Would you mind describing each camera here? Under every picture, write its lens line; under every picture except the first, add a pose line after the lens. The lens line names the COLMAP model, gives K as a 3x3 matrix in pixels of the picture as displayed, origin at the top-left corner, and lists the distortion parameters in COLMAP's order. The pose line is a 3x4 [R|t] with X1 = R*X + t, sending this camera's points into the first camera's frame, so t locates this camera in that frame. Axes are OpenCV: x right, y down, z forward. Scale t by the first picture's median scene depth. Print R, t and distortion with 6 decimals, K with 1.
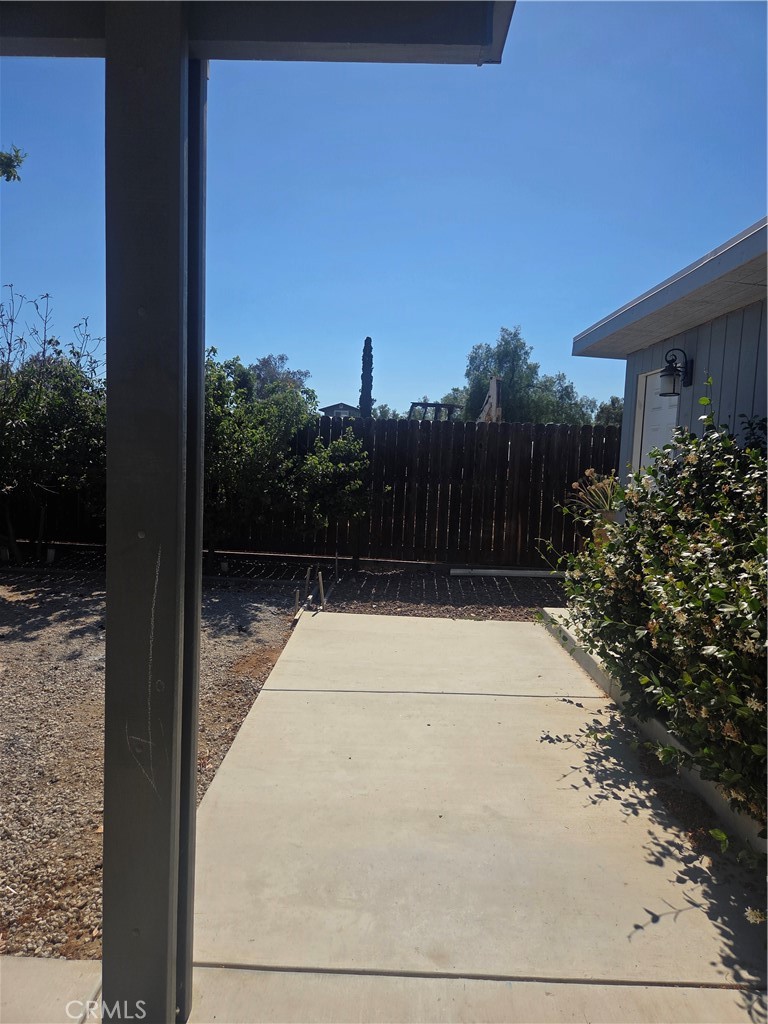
lens RADIAL K [[688.5, 0, 384.0], [0, 688.5, 512.0], [0, 0, 1]] dist [0.070927, -0.066339]
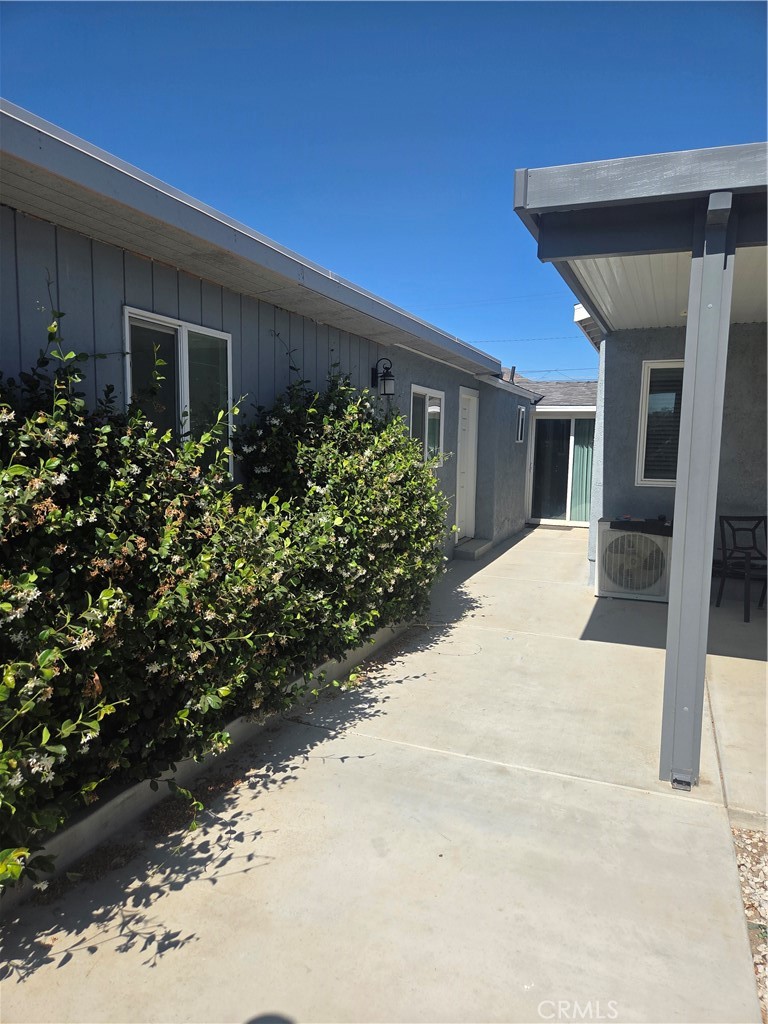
lens RADIAL K [[688.5, 0, 384.0], [0, 688.5, 512.0], [0, 0, 1]] dist [0.070927, -0.066339]
pose [[-0.927618, -0.087697, 0.363091, -0.134802], [-0.014857, 0.979942, 0.198729, -0.166966], [-0.373236, 0.178950, -0.910314, 1.707322]]
